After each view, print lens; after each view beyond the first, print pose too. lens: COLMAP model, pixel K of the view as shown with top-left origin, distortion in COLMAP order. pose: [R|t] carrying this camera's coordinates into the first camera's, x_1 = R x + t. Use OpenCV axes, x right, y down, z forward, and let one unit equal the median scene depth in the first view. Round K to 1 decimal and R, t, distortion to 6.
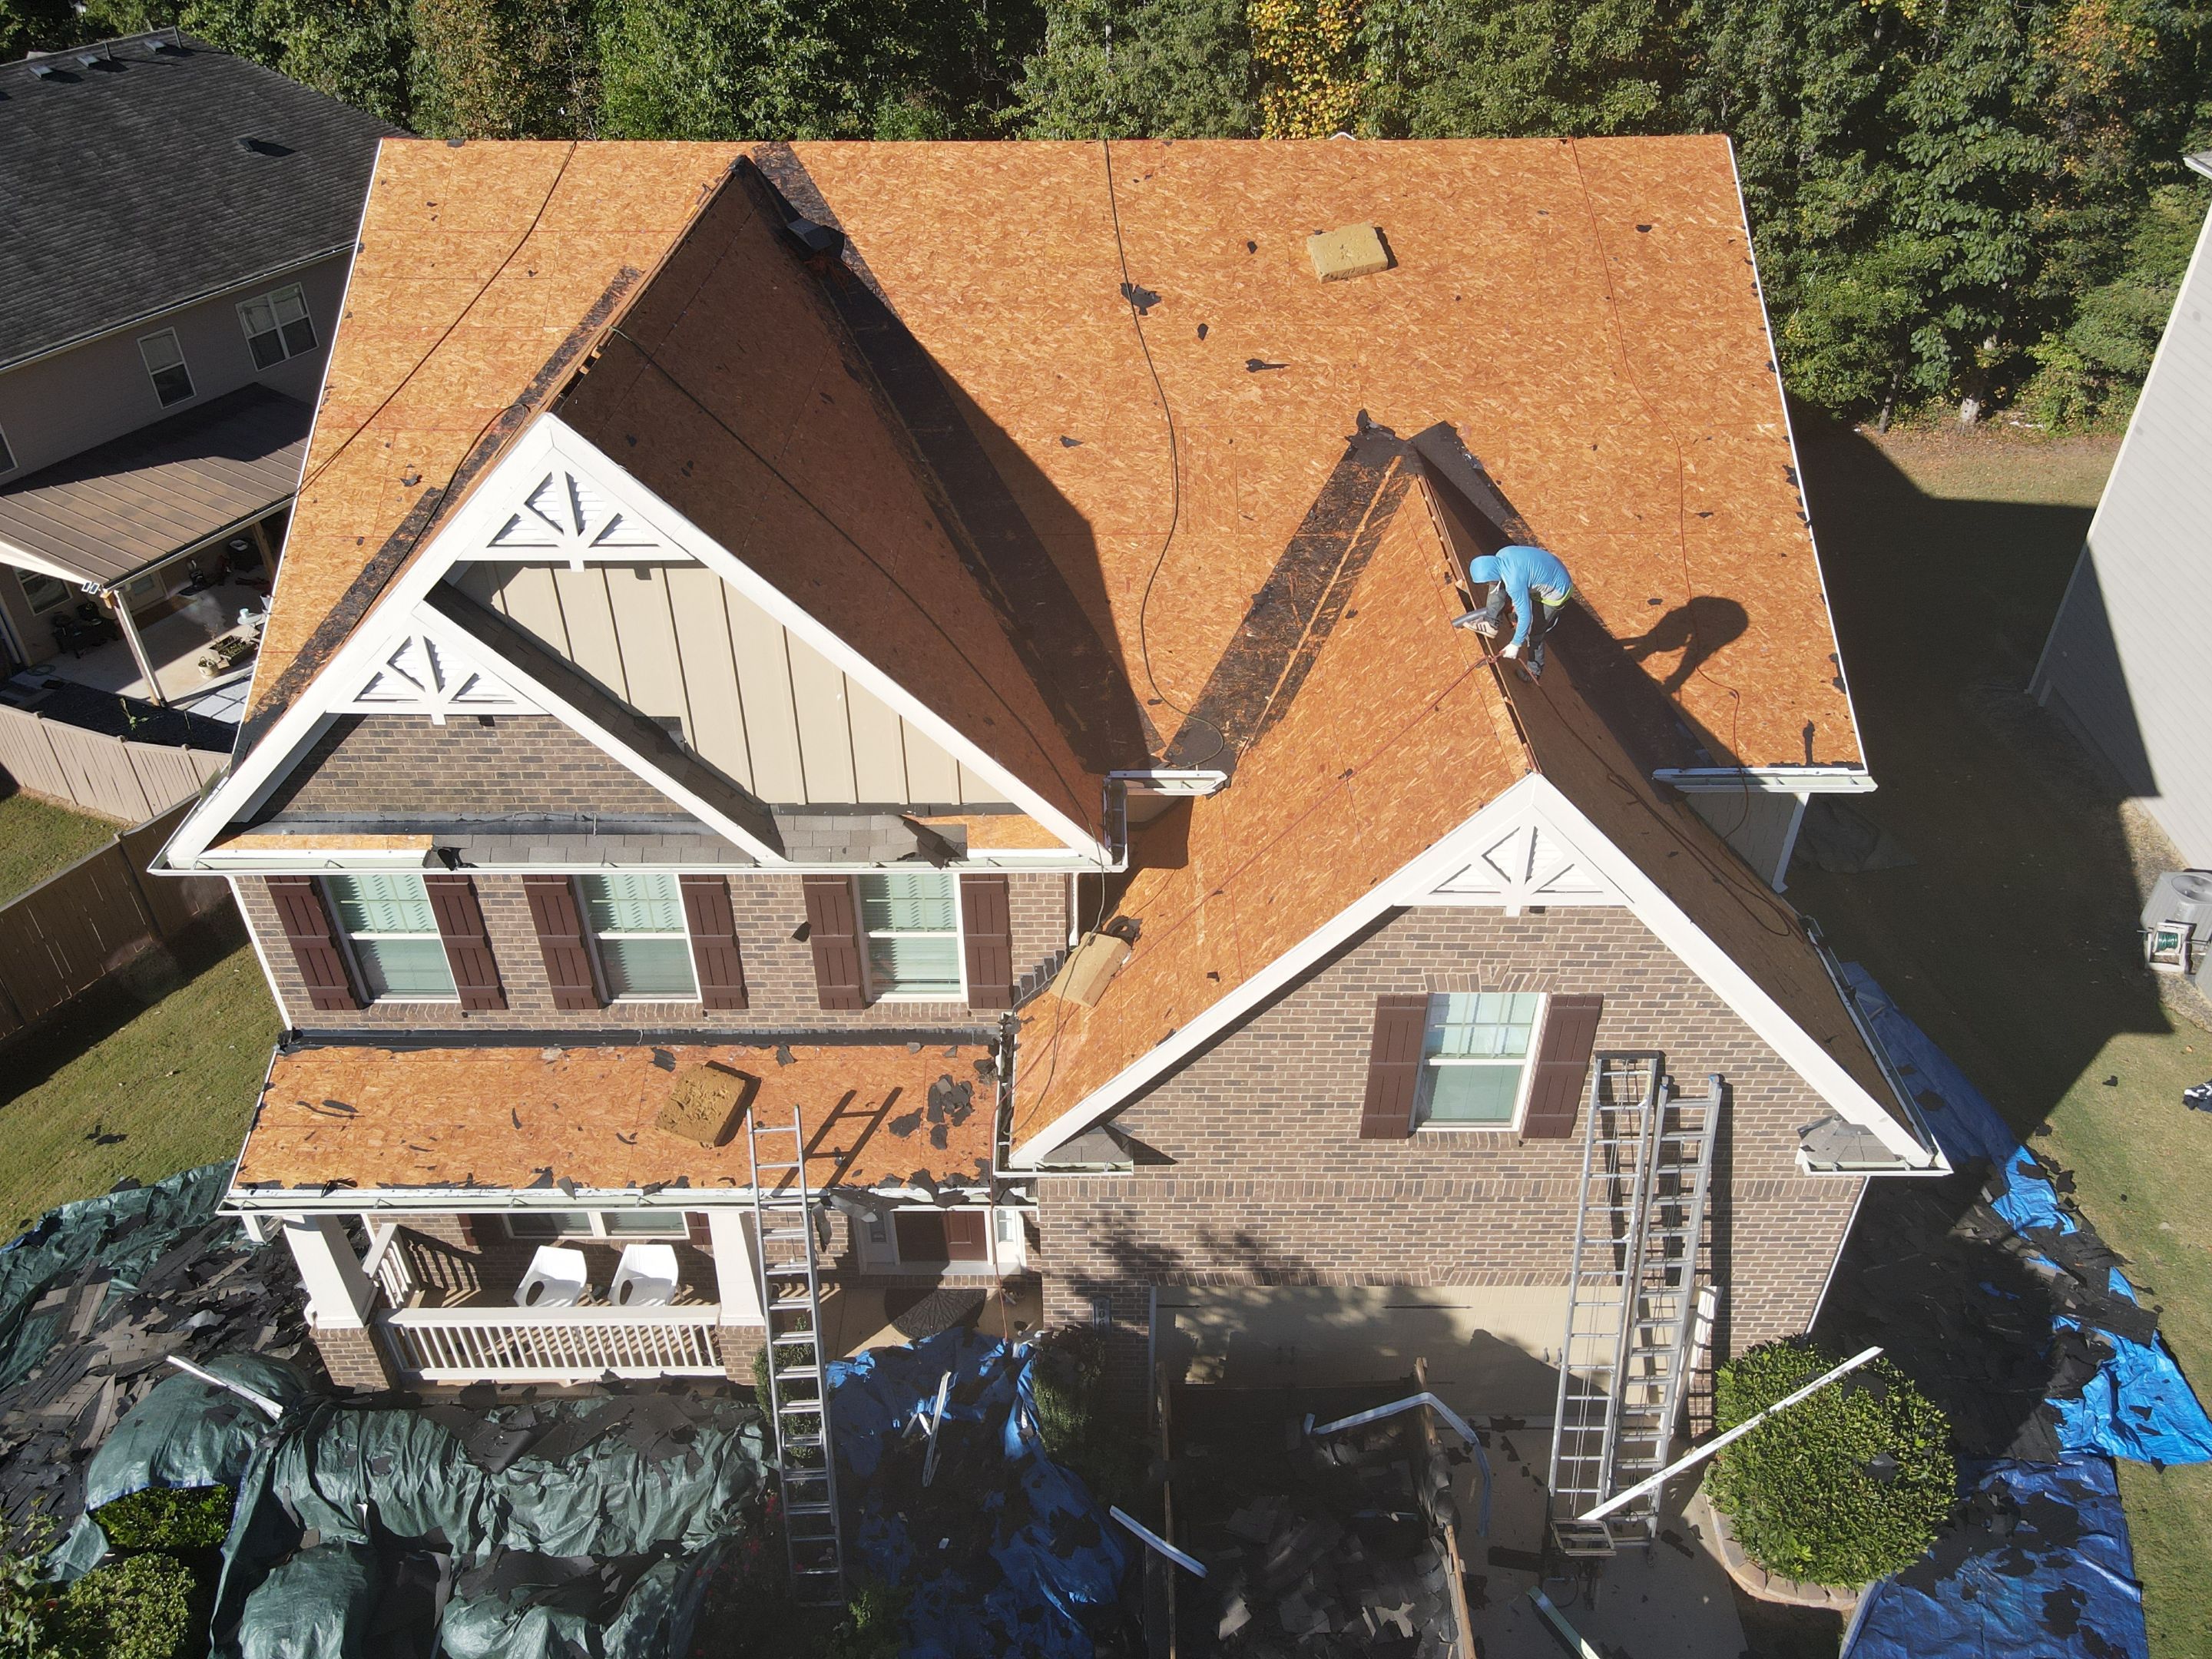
lens RADIAL K [[1623.6, 0, 1106.0], [0, 1623.6, 829.5], [0, 0, 1]] dist [-0.005130, 0.016627]
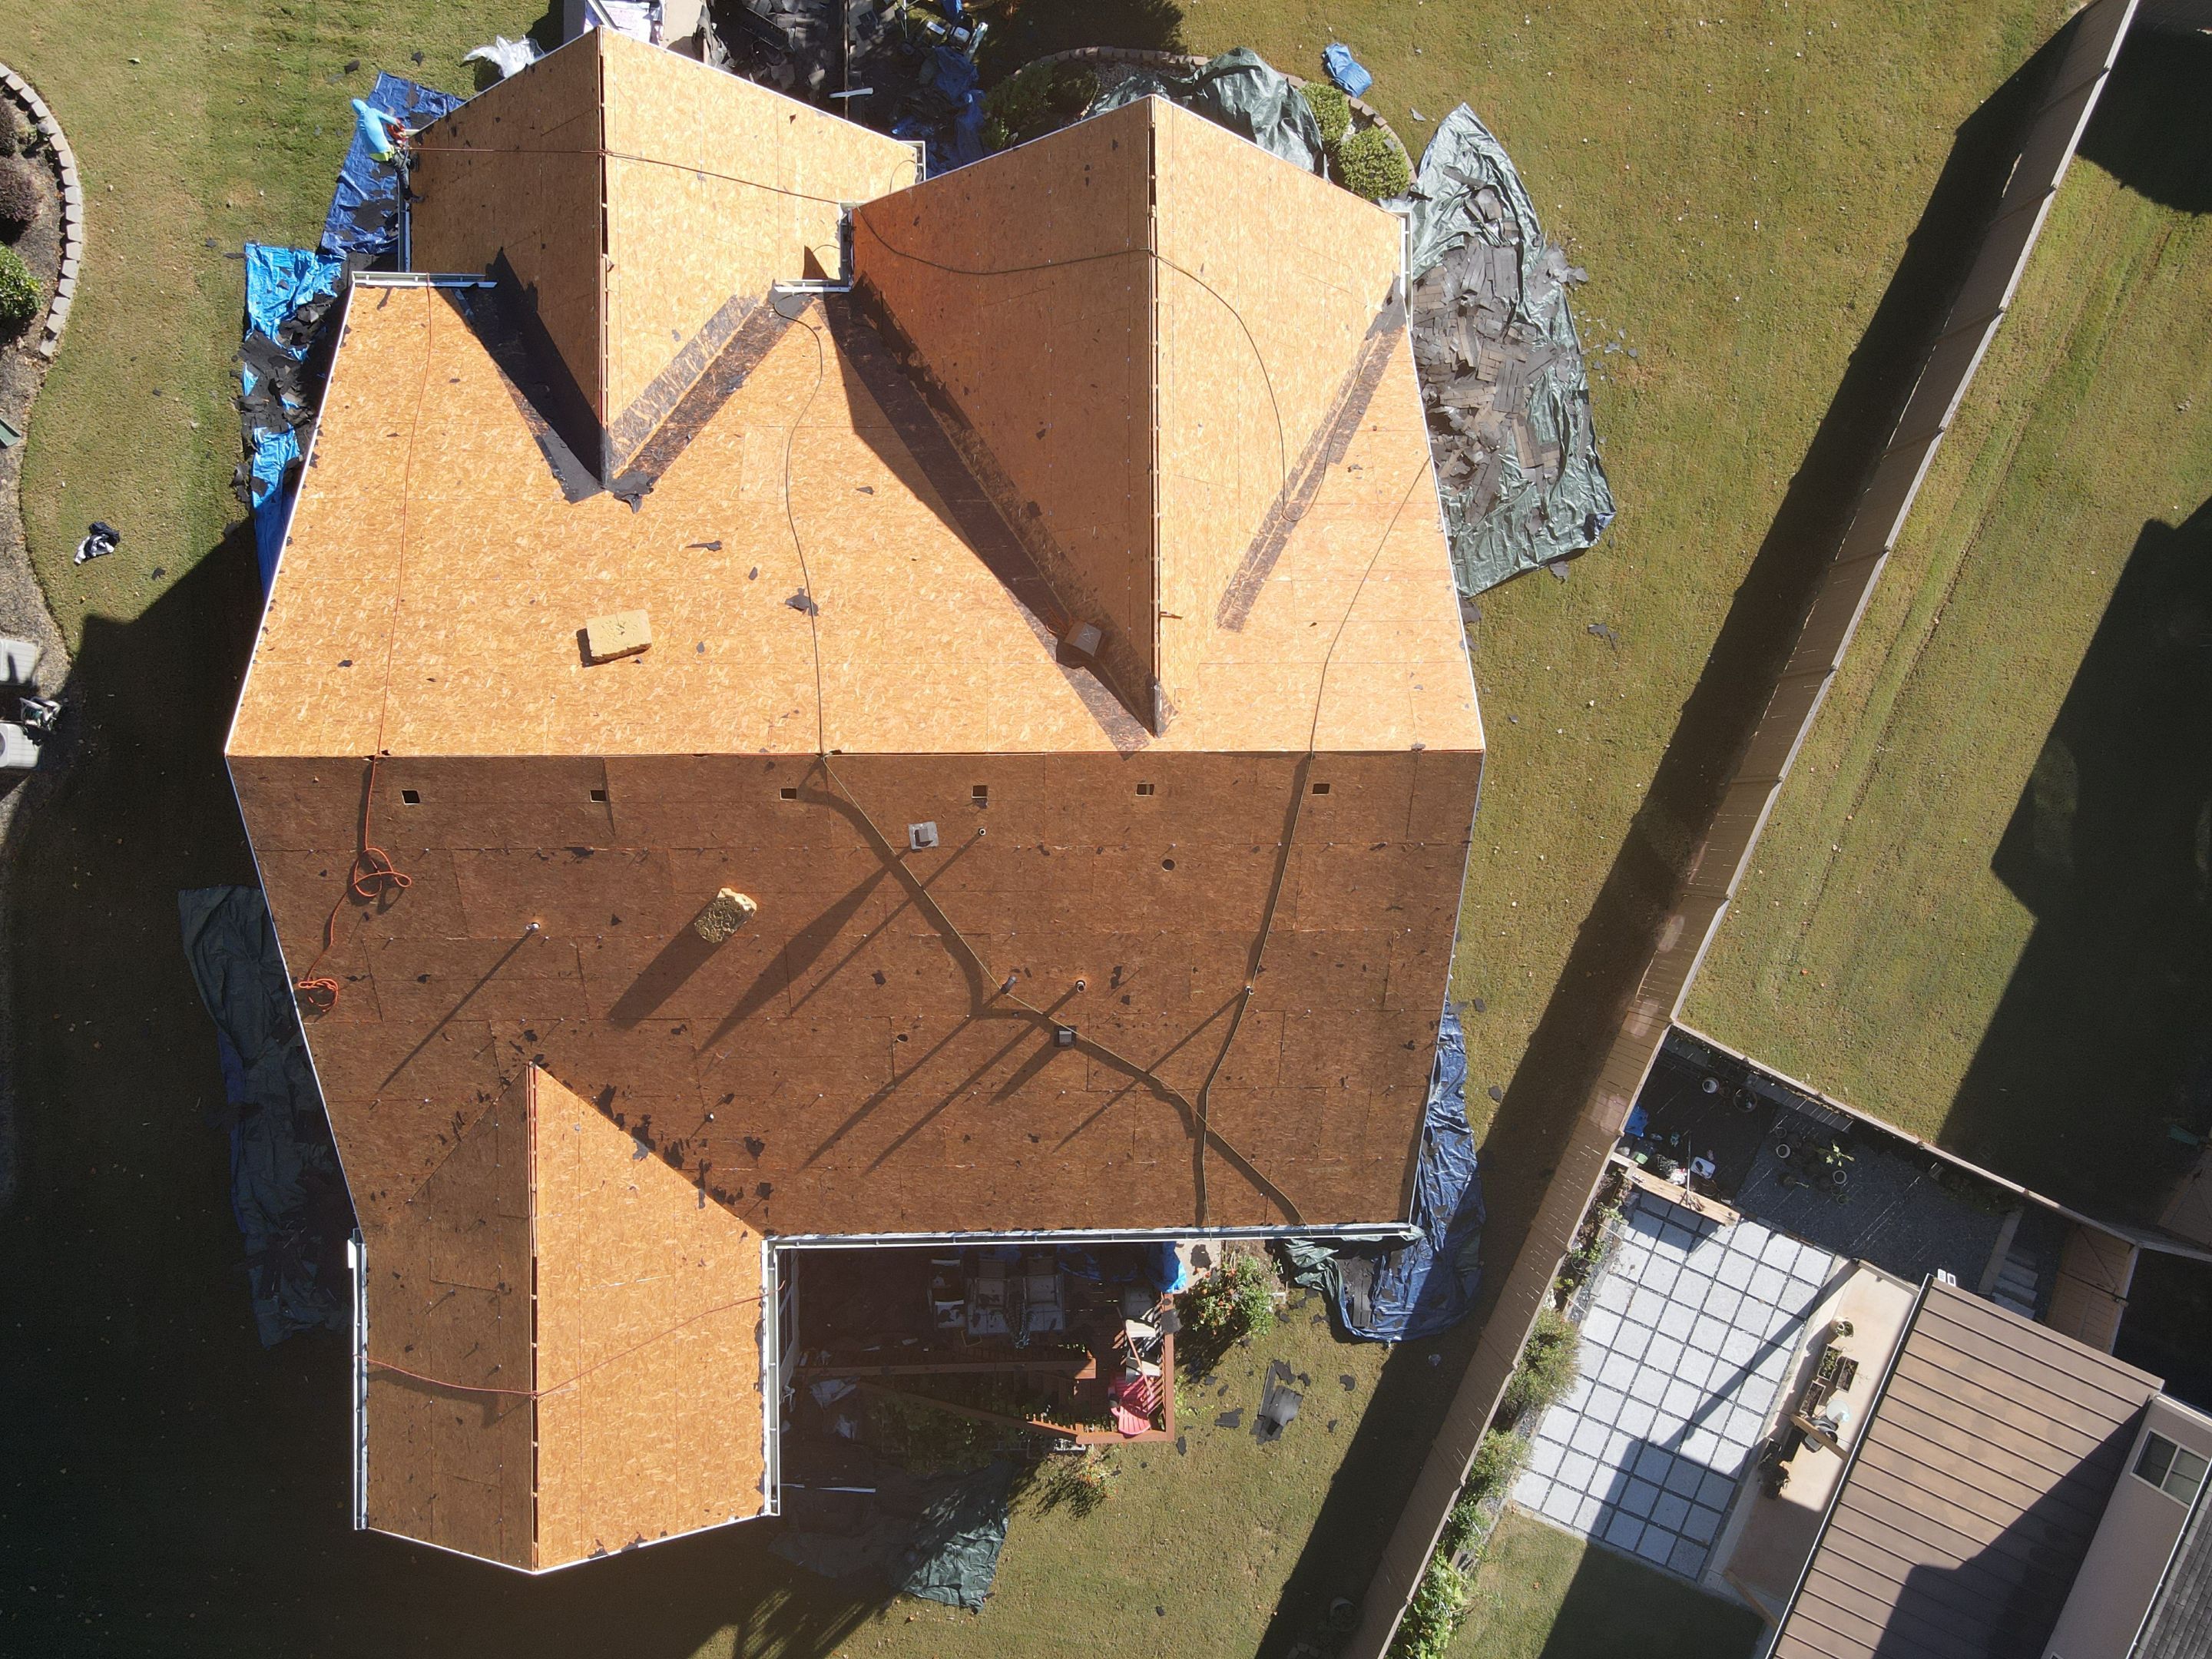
lens RADIAL K [[1606.8, 0, 1106.0], [0, 1606.8, 829.5], [0, 0, 1]] dist [-0.006241, 0.030109]
pose [[-0.998384, 0.006938, -0.056408, -0.139978], [-0.049647, -0.589537, 0.806214, -1.451037], [-0.027662, 0.807712, 0.588928, 0.450297]]
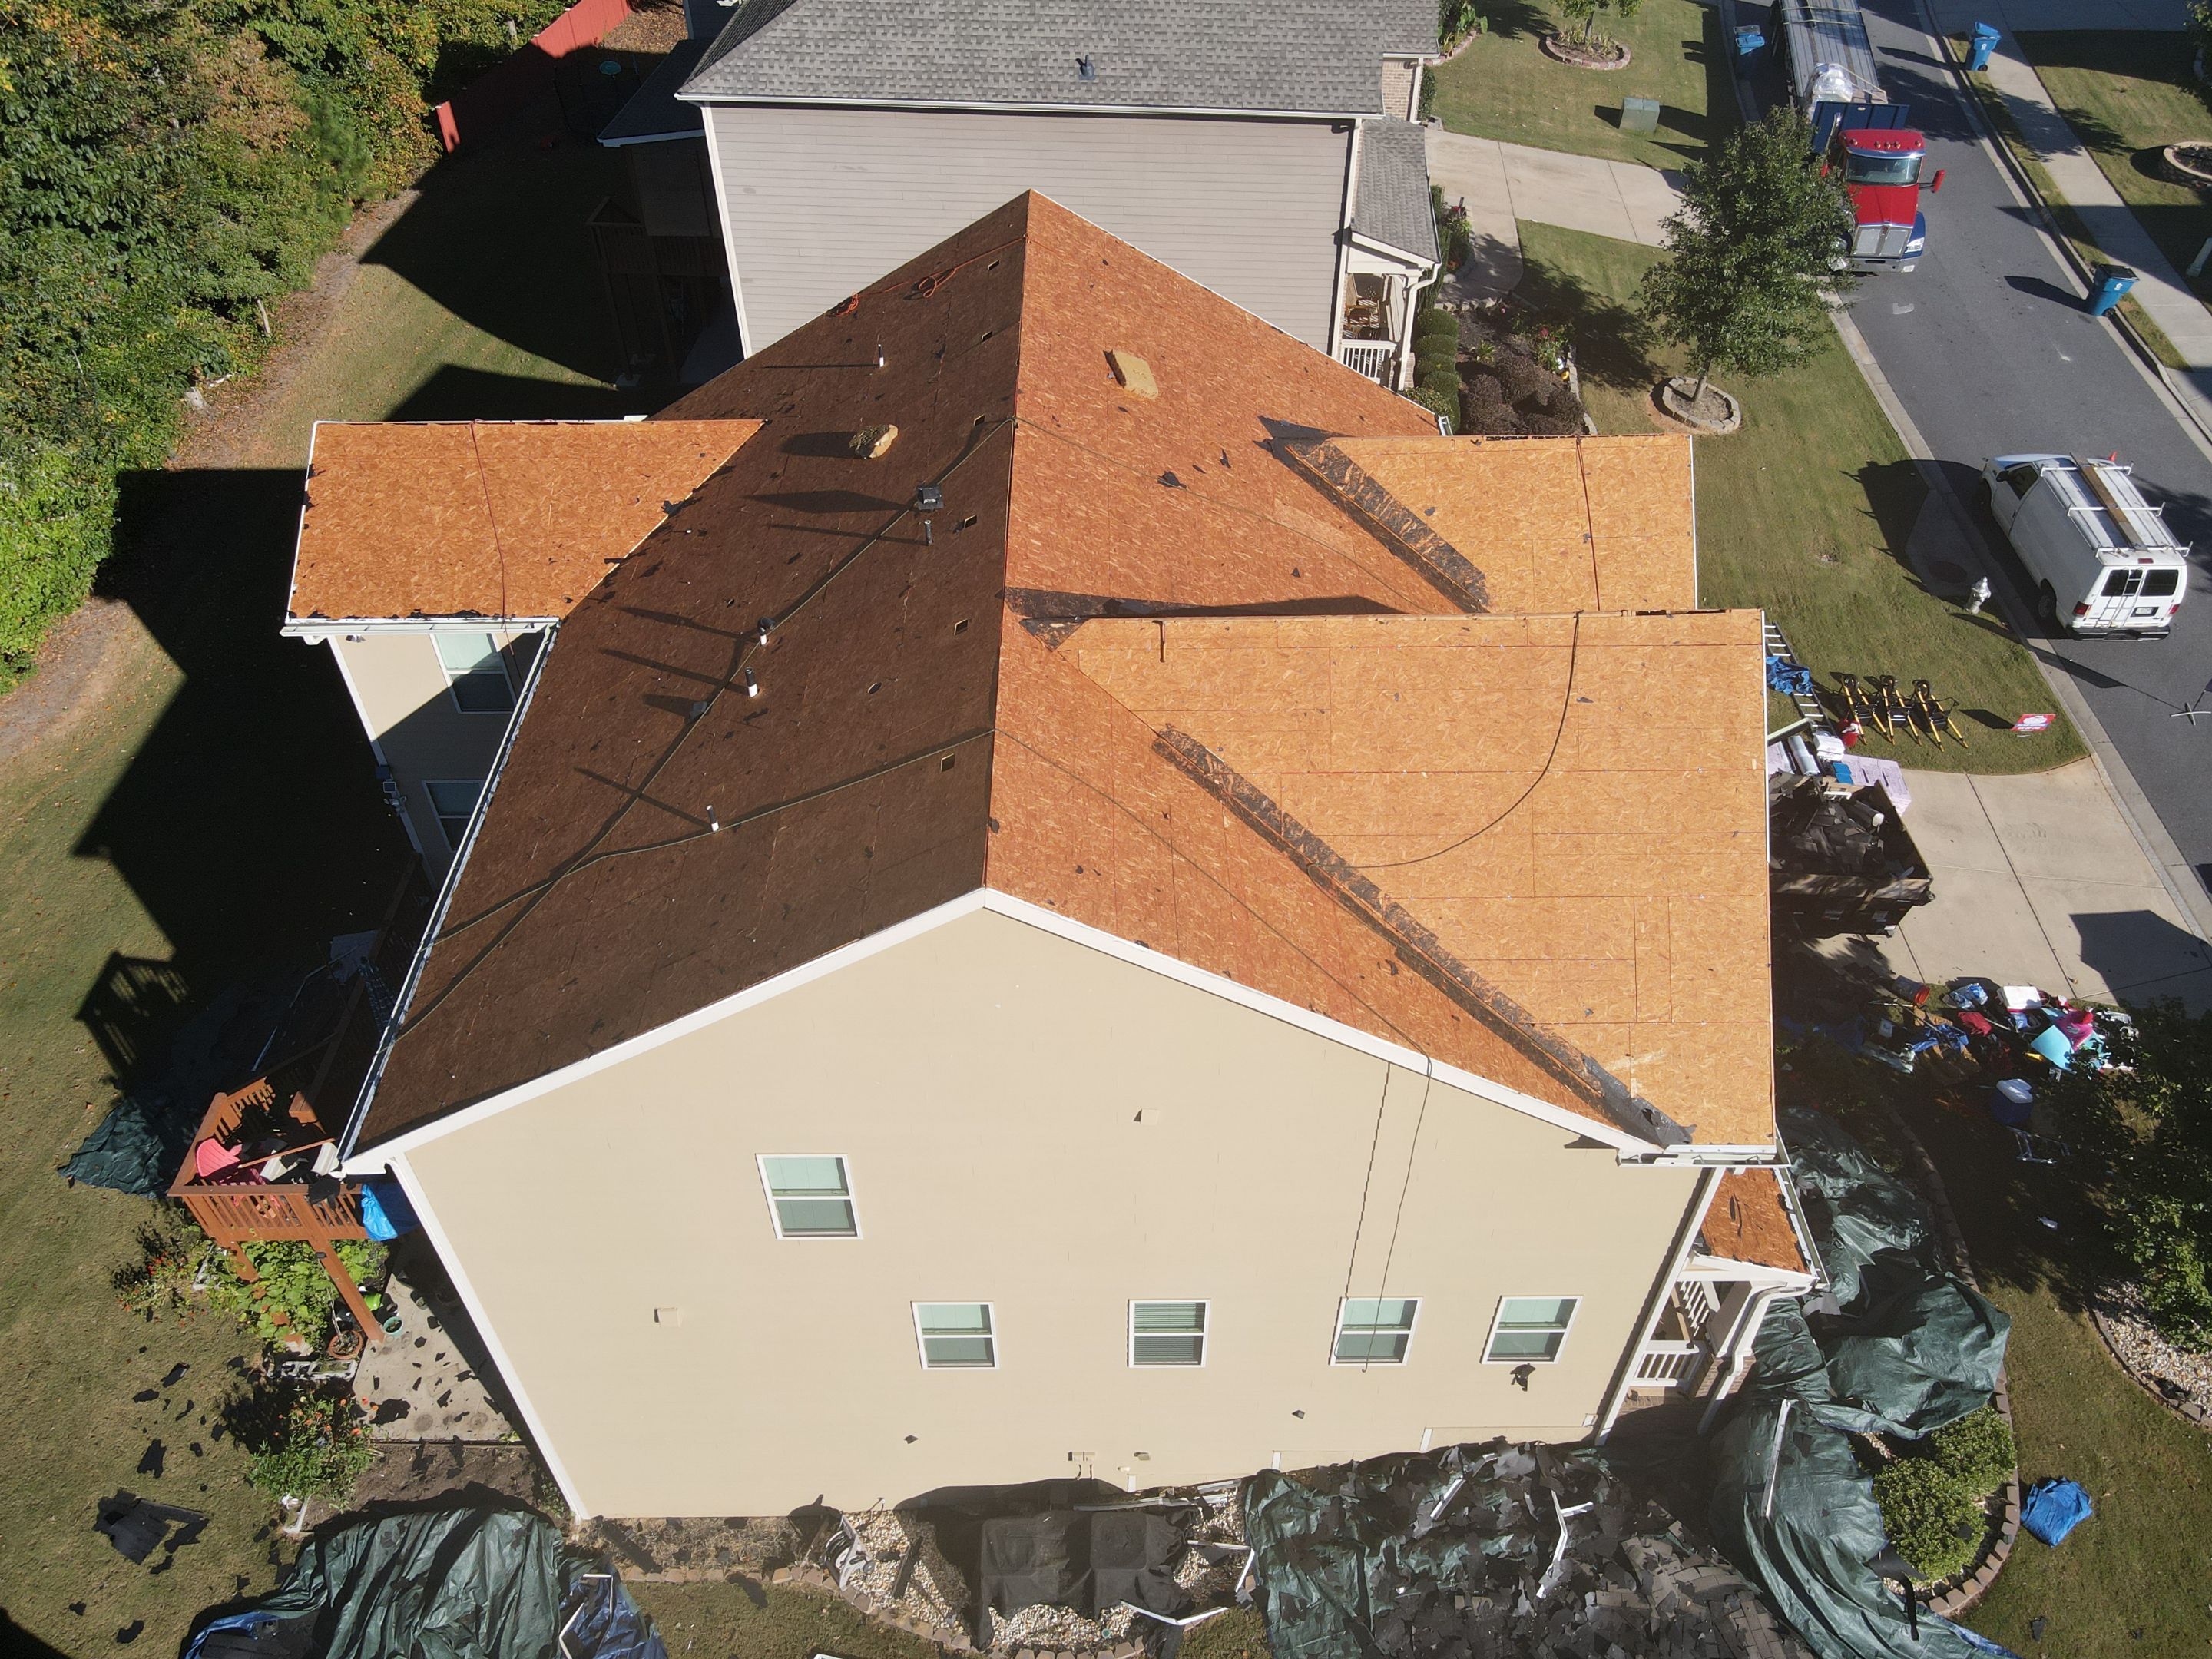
lens RADIAL K [[1623.6, 0, 1106.0], [0, 1623.6, 829.5], [0, 0, 1]] dist [-0.005130, 0.016627]
pose [[-0.006366, -0.690018, 0.723765, -1.077930], [0.584161, 0.584874, 0.562742, -0.935550], [-0.811613, 0.426378, 0.399358, 0.689108]]
